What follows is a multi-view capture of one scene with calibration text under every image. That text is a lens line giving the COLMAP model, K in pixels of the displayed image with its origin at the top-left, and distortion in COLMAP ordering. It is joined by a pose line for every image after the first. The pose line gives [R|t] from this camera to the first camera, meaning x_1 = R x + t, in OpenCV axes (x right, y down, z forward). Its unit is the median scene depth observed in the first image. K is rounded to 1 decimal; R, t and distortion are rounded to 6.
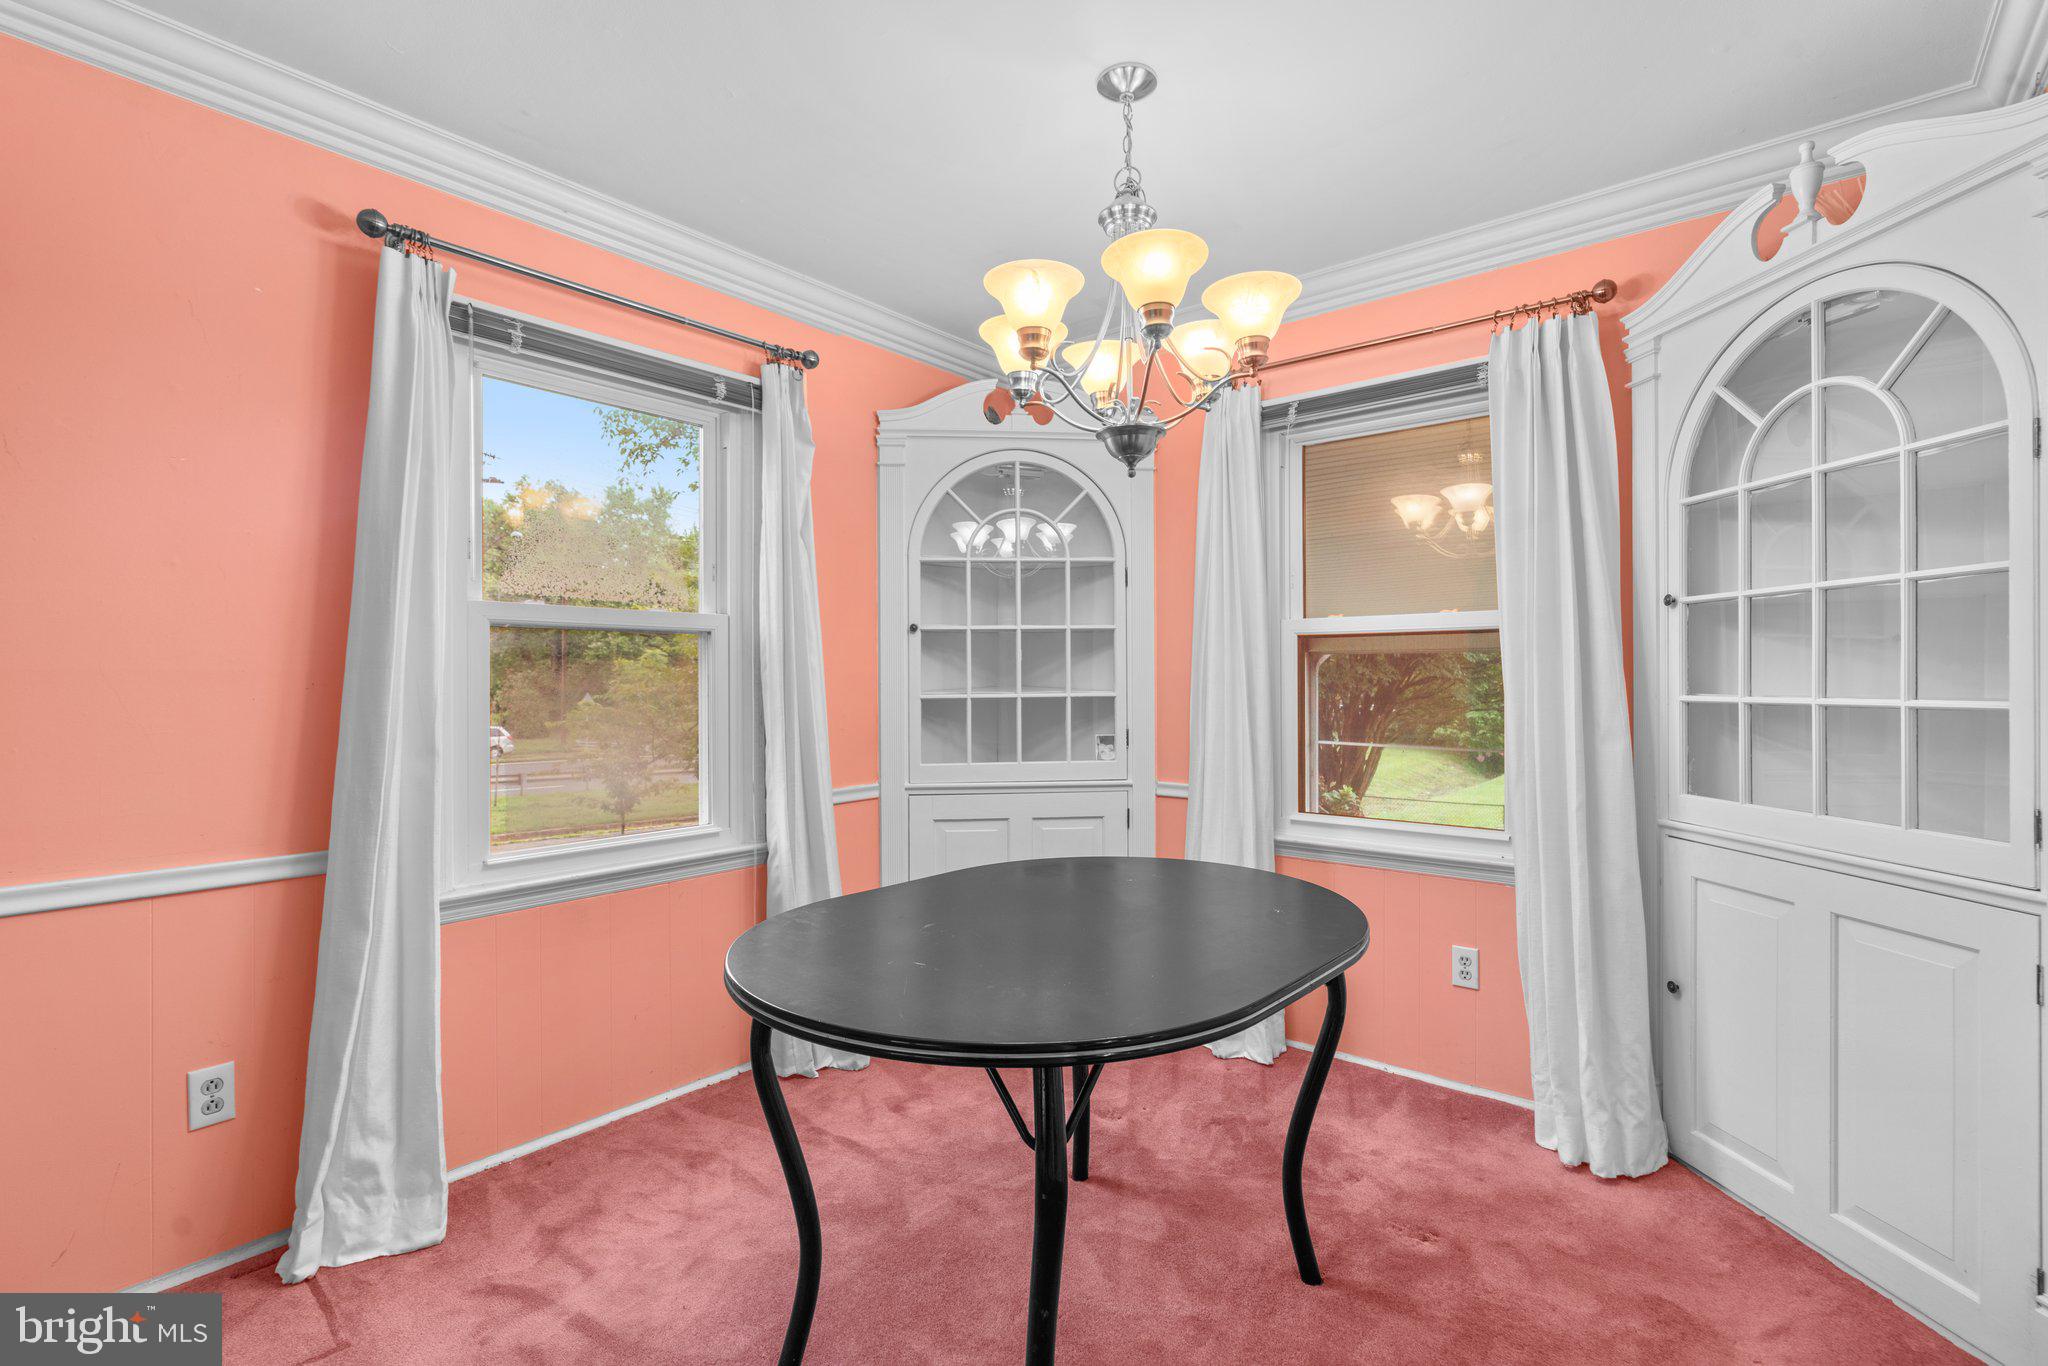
lens RADIAL K [[921.4, 0, 1032.4], [0, 921.4, 679.1], [0, 0, 1]] dist [-0.009801, 0.004438]
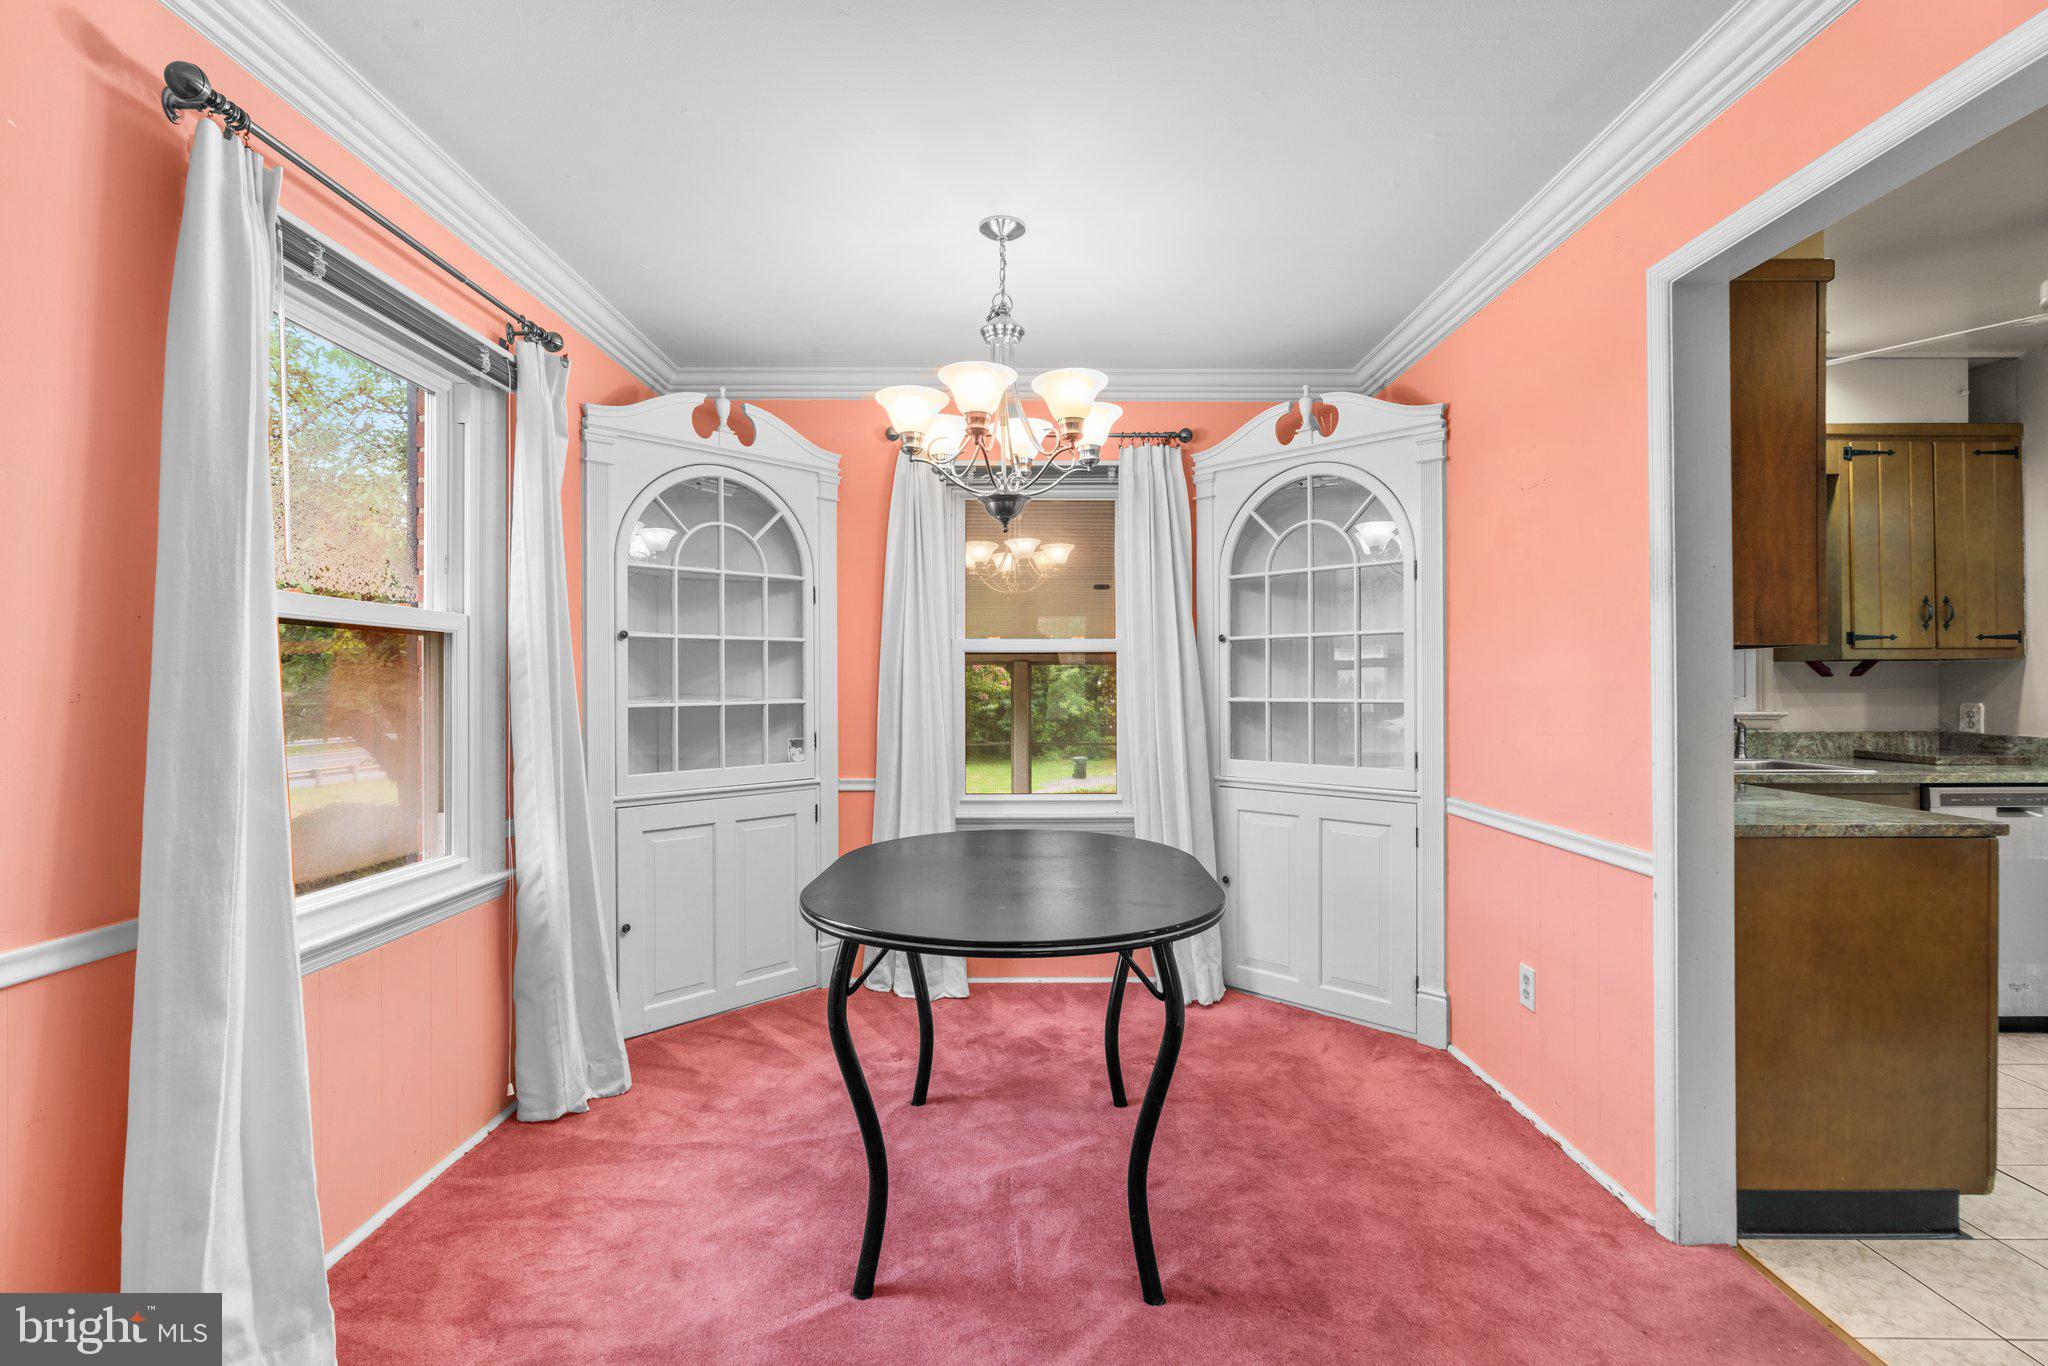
lens RADIAL K [[921.4, 0, 1015.9], [0, 921.4, 681.1], [0, 0, 1]] dist [-0.009801, 0.004438]
pose [[0.771448, 0.003924, 0.636281, -0.595421], [0.000095, 0.999980, -0.006281, -0.001158], [-0.636293, 0.004906, 0.771432, -0.008835]]
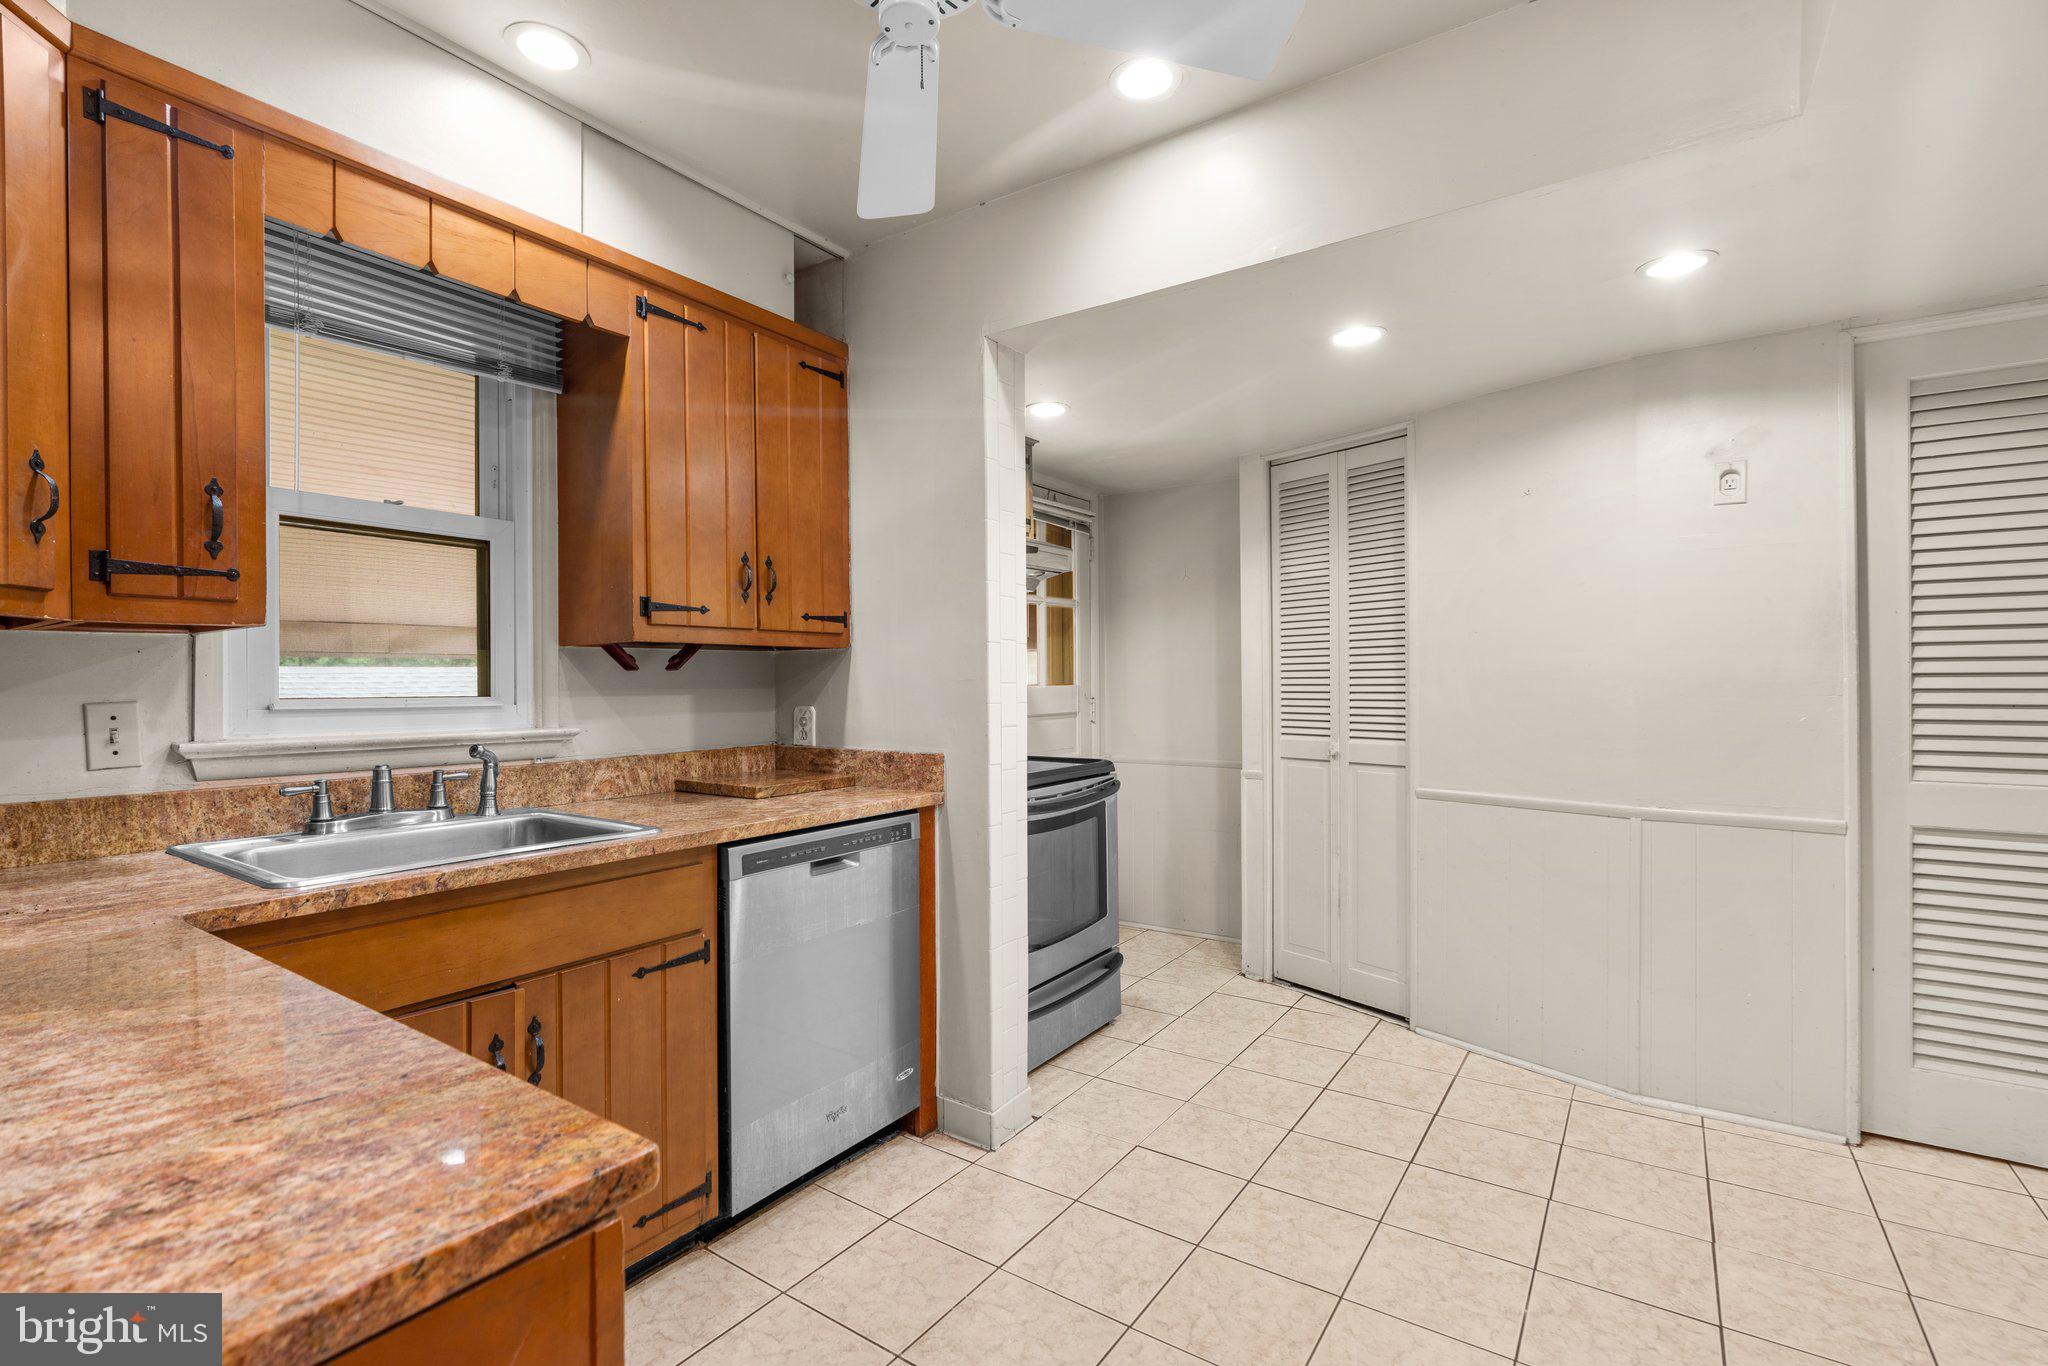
lens RADIAL K [[921.4, 0, 1041.1], [0, 921.4, 682.7], [0, 0, 1]] dist [-0.009801, 0.004438]
pose [[-0.108765, 0.005500, 0.994052, 0.335120], [0.009429, 0.999945, -0.004501, 0.003246], [-0.994023, 0.008883, -0.108811, -0.014947]]
